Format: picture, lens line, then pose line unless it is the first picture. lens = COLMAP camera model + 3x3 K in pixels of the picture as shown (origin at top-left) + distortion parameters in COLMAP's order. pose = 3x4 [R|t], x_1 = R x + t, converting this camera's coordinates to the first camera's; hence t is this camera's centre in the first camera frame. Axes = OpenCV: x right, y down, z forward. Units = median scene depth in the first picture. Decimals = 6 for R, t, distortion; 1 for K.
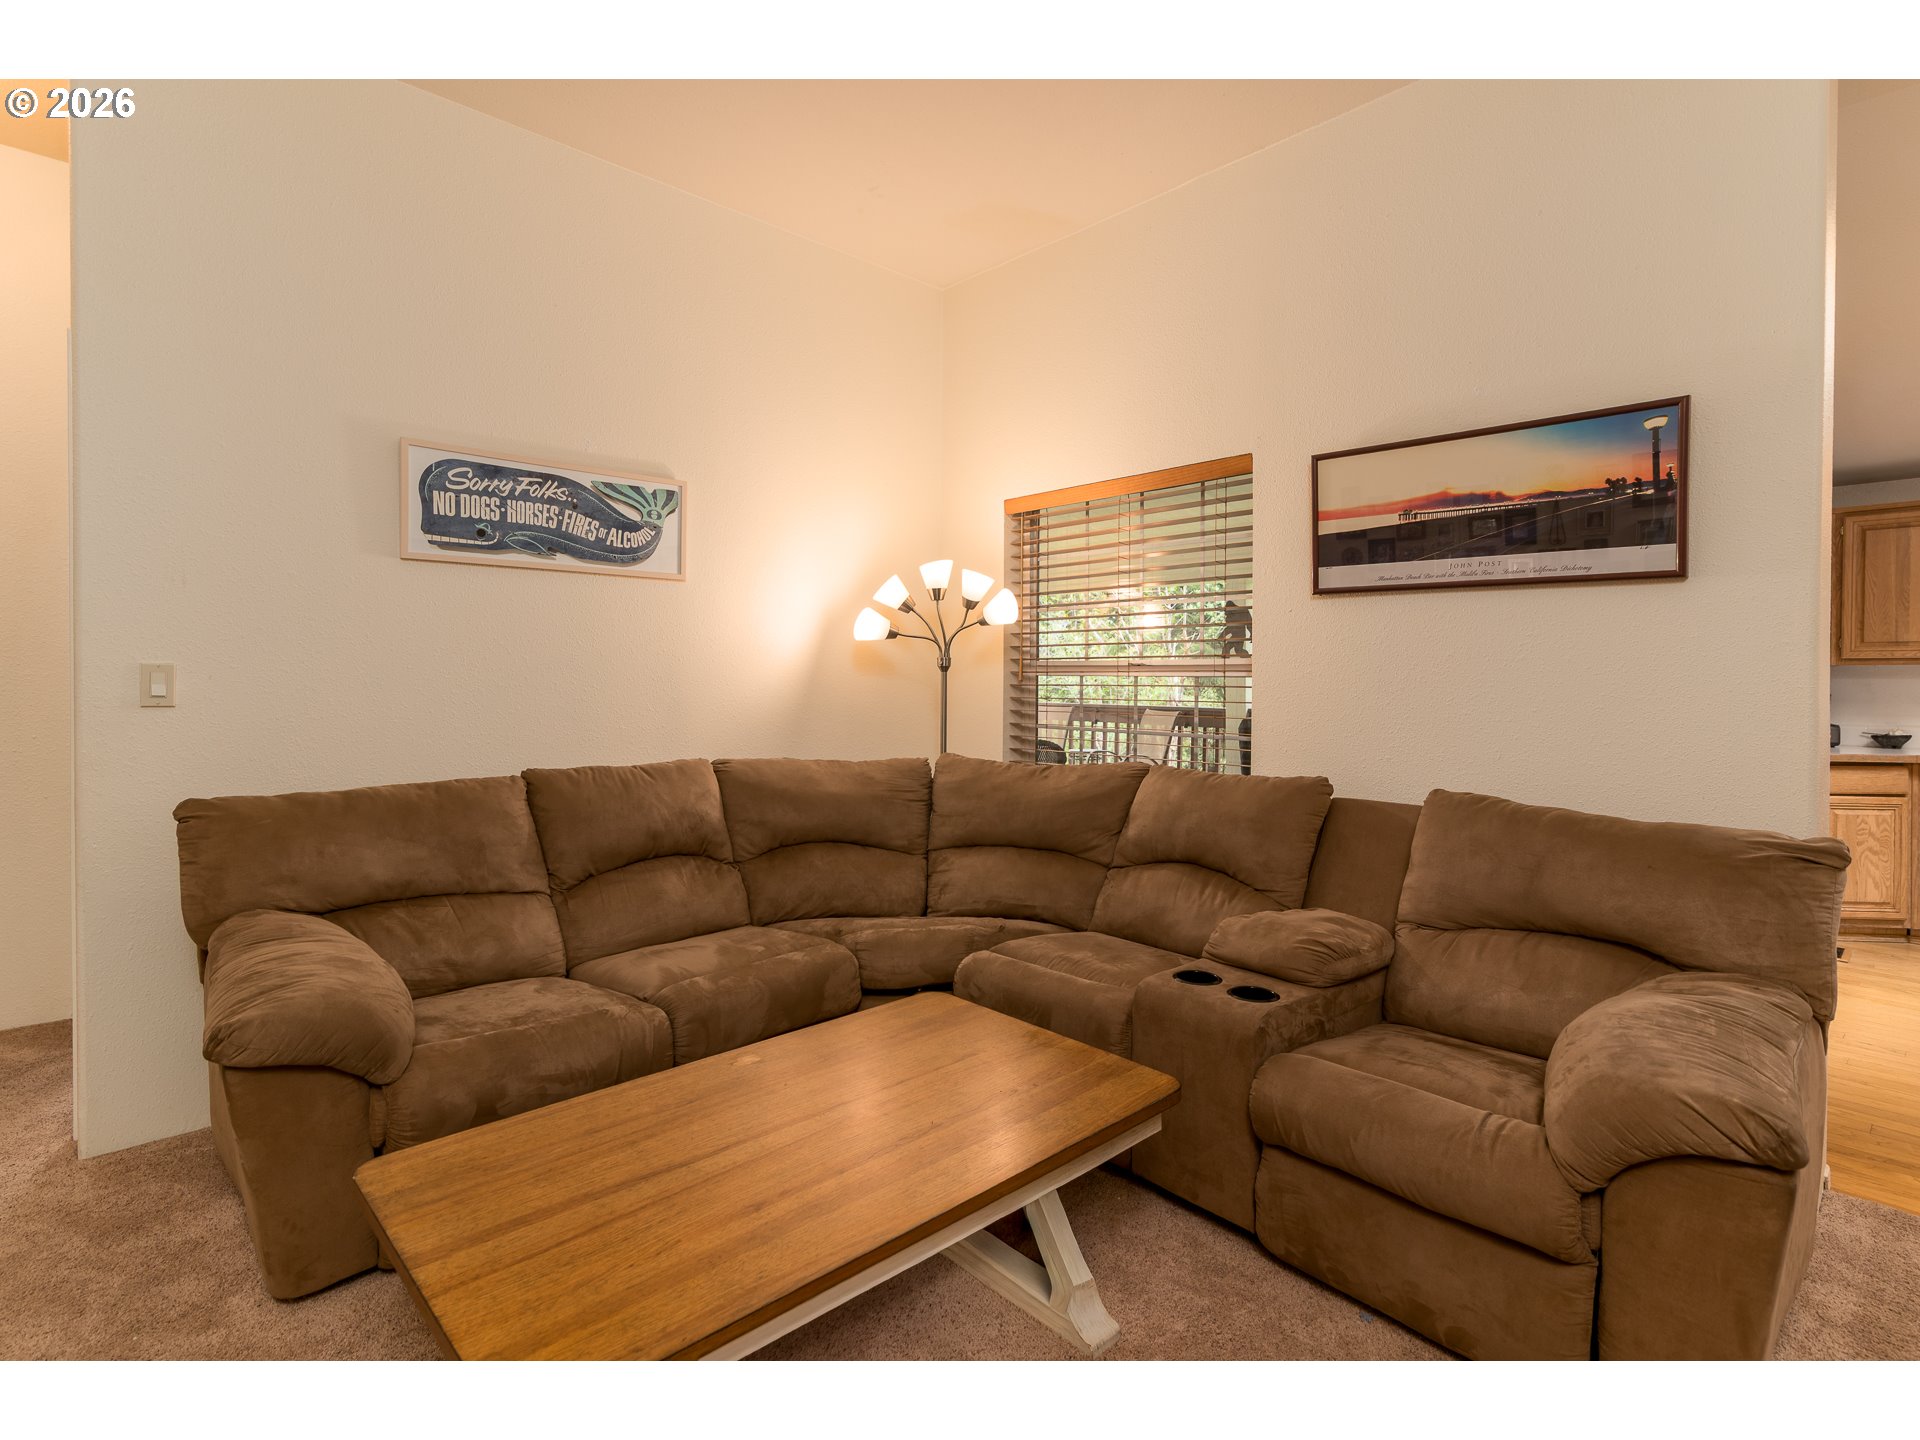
lens RADIAL K [[912.0, 0, 946.6], [0, 912.0, 689.9], [0, 0, 1]] dist [0.009118, -0.000261]
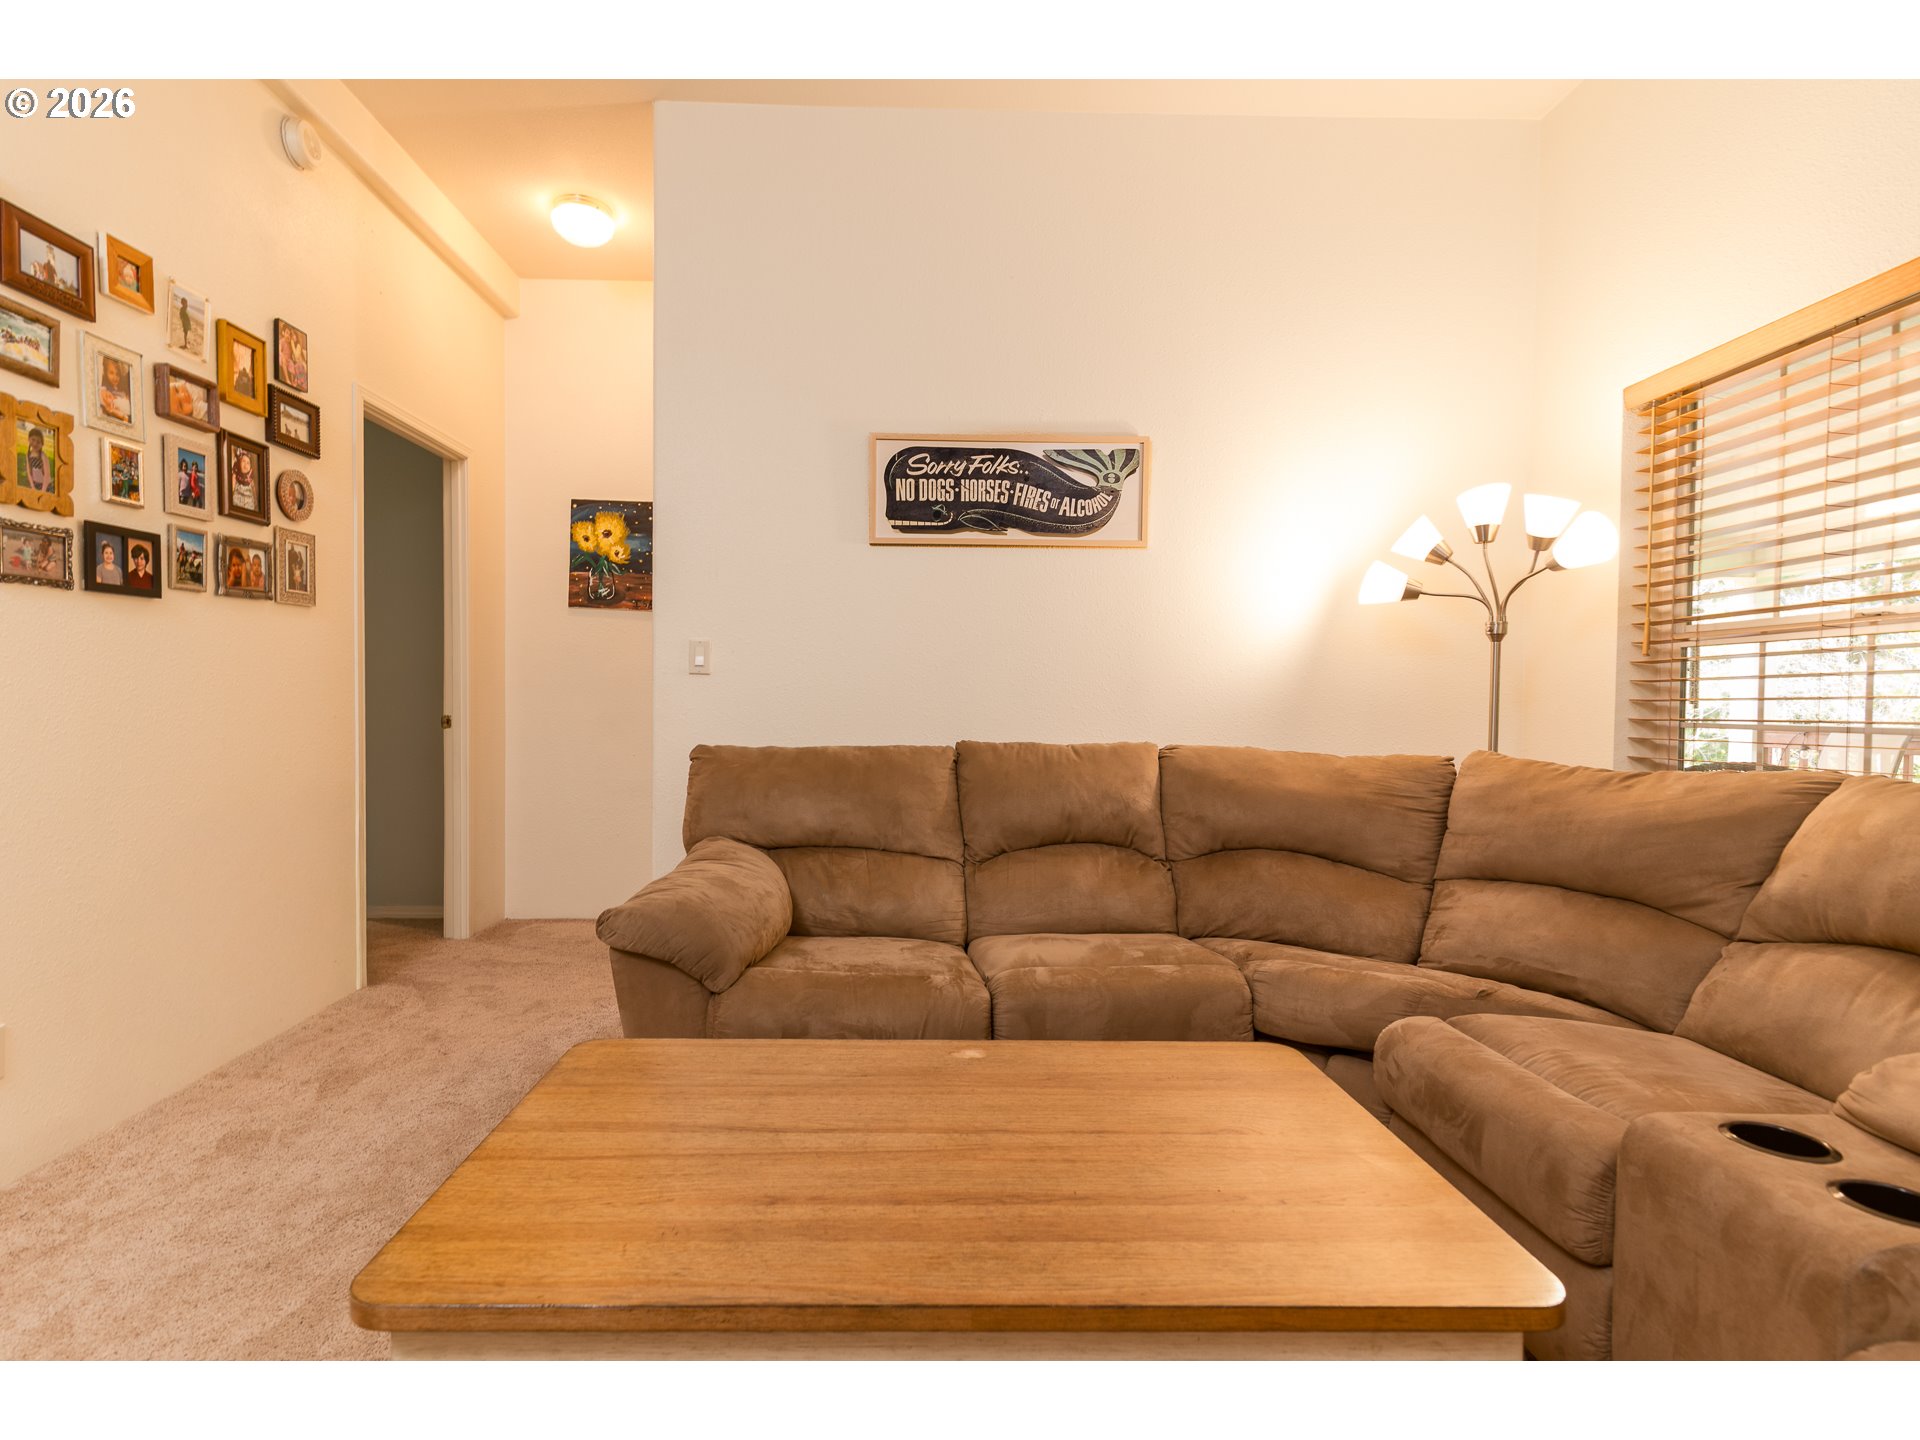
lens RADIAL K [[928.3, 0, 960.0], [0, 928.3, 720.0], [0, 0, 1]] dist [0.009332, 0.000029]
pose [[0.754639, 0.011936, -0.656031, 0.200142], [-0.014387, 0.999895, 0.001642, 0.058395], [0.655982, 0.008199, 0.754732, 0.209291]]
